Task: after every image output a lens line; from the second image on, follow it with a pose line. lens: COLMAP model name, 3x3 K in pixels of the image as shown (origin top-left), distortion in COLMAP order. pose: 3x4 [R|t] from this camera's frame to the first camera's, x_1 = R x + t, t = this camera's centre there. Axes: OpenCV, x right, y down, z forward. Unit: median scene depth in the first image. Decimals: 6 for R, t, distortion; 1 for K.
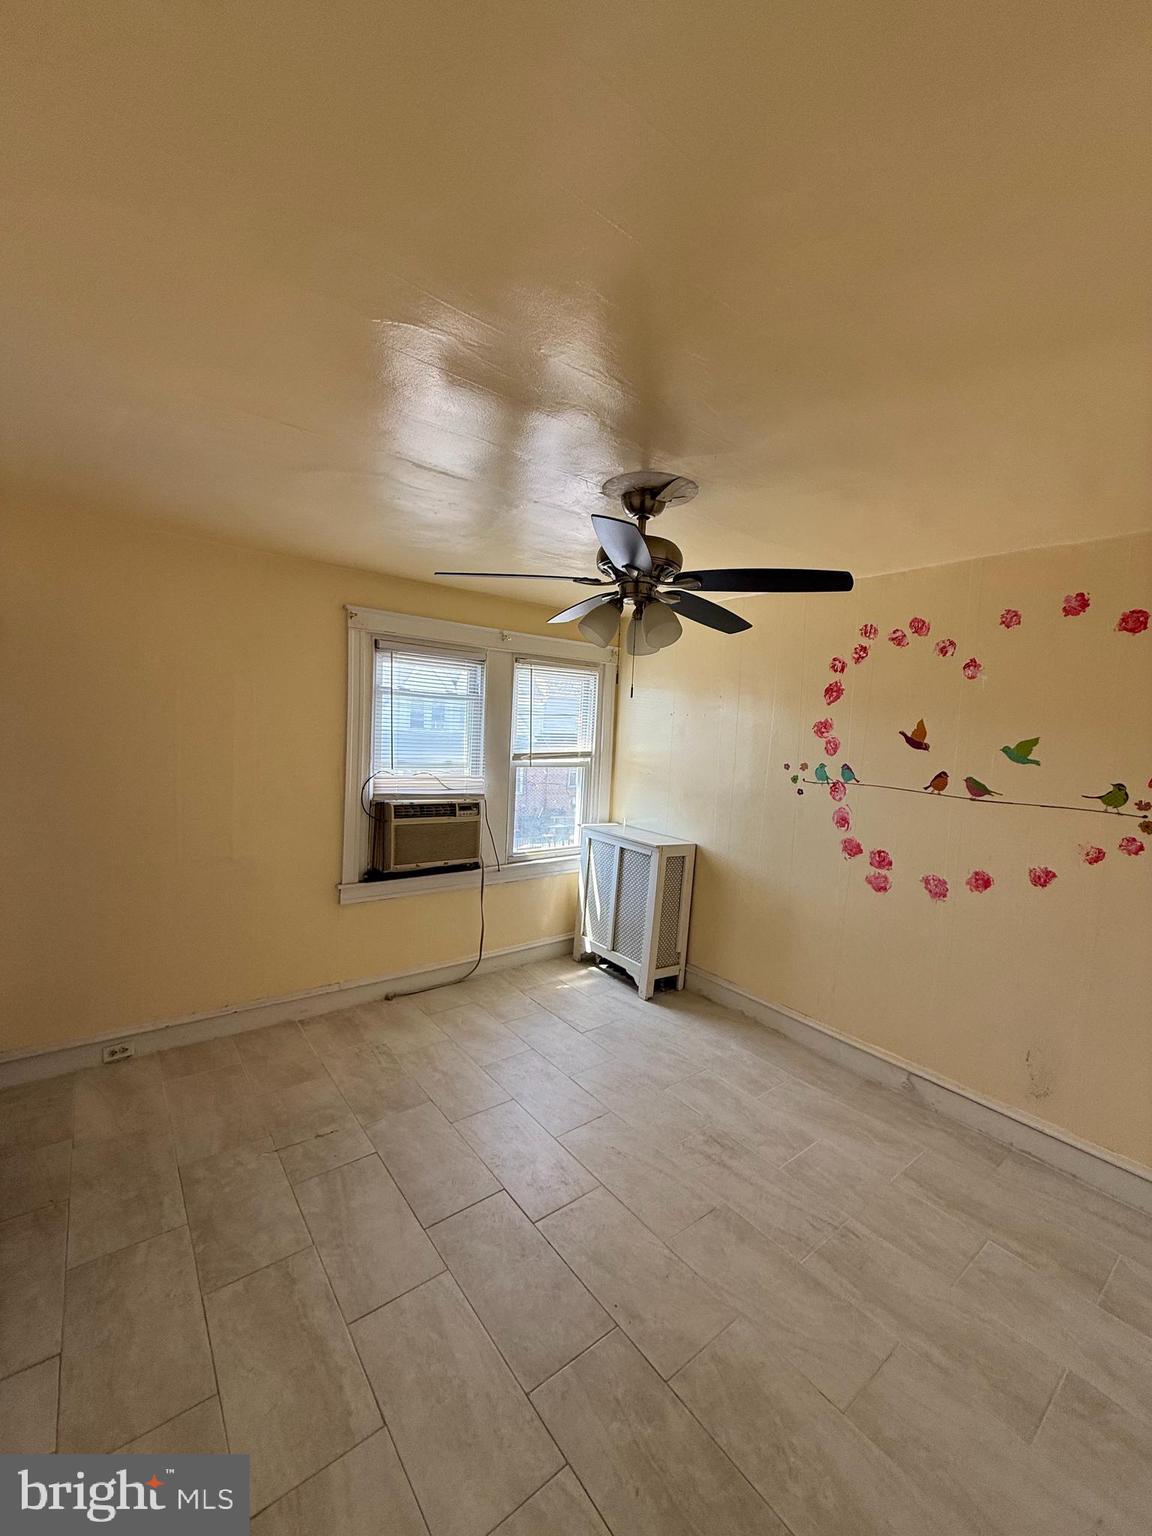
lens RADIAL K [[612.6, 0, 578.1], [0, 612.6, 767.2], [0, 0, 1]] dist [-0.000852, 0.000060]
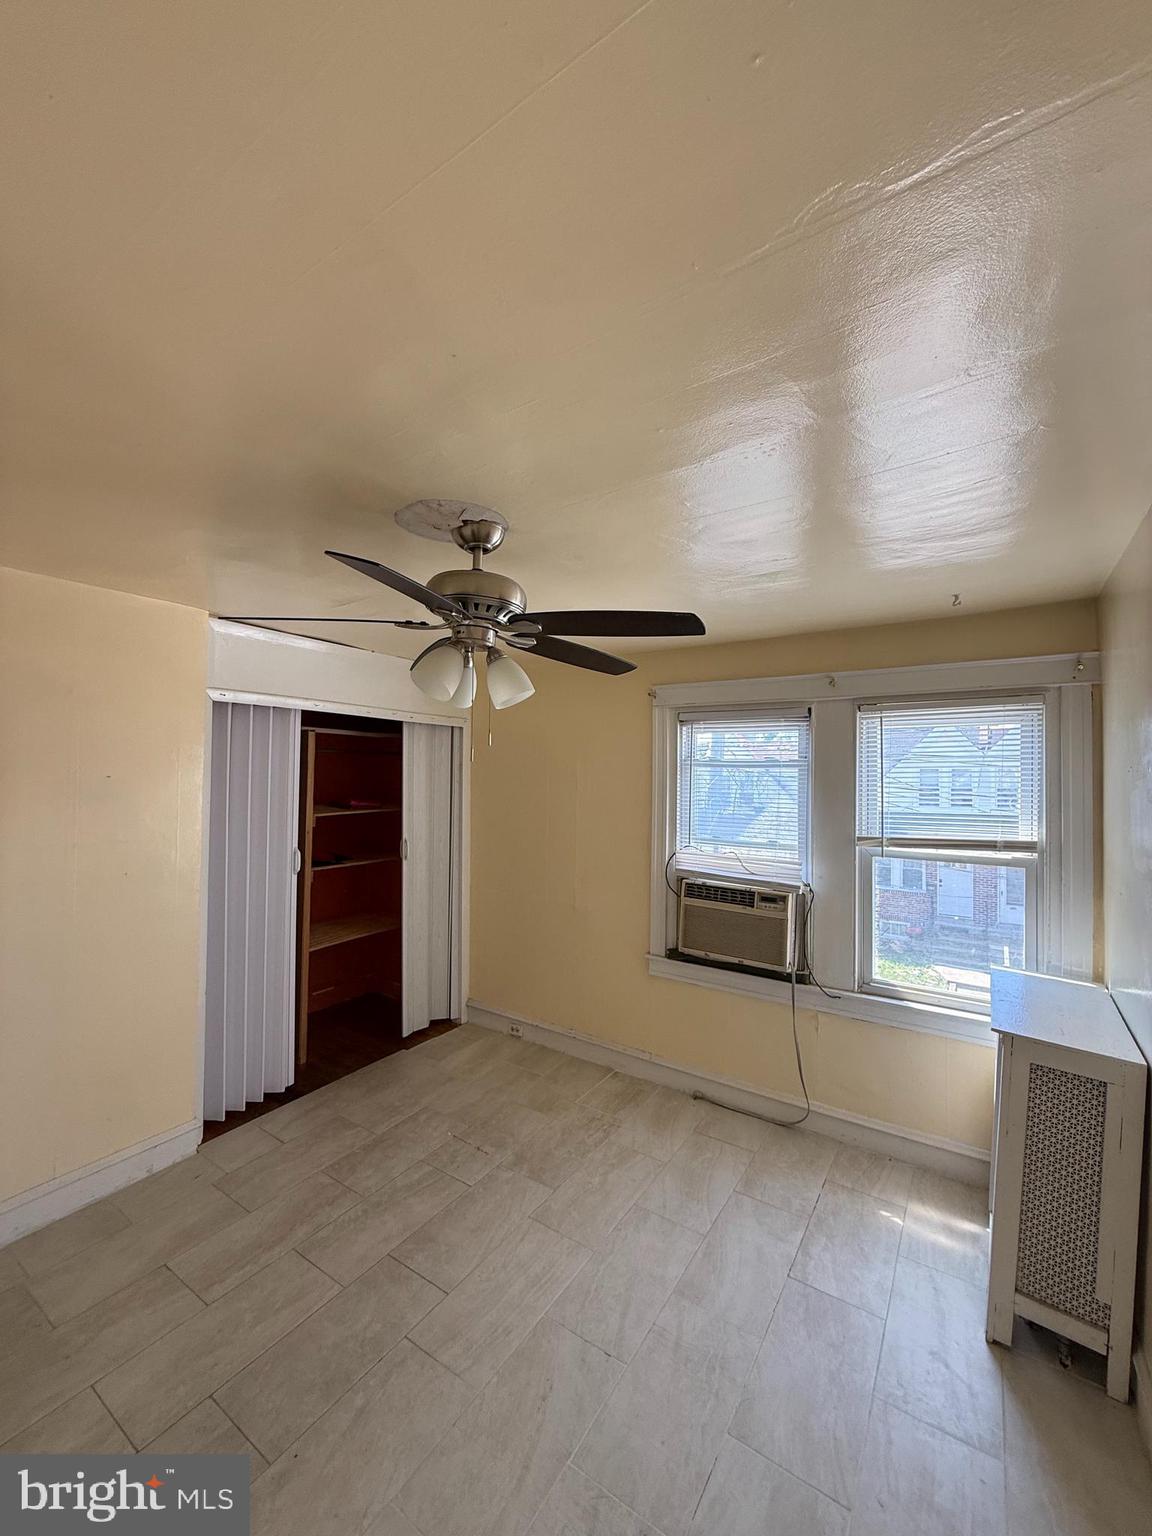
lens RADIAL K [[612.6, 0, 578.9], [0, 612.6, 770.9], [0, 0, 1]] dist [-0.000852, 0.000060]
pose [[0.315174, -0.054439, -0.947471, 0.522549], [-0.063303, 0.994924, -0.078224, -0.023931], [0.946920, 0.084632, 0.310128, 0.503812]]
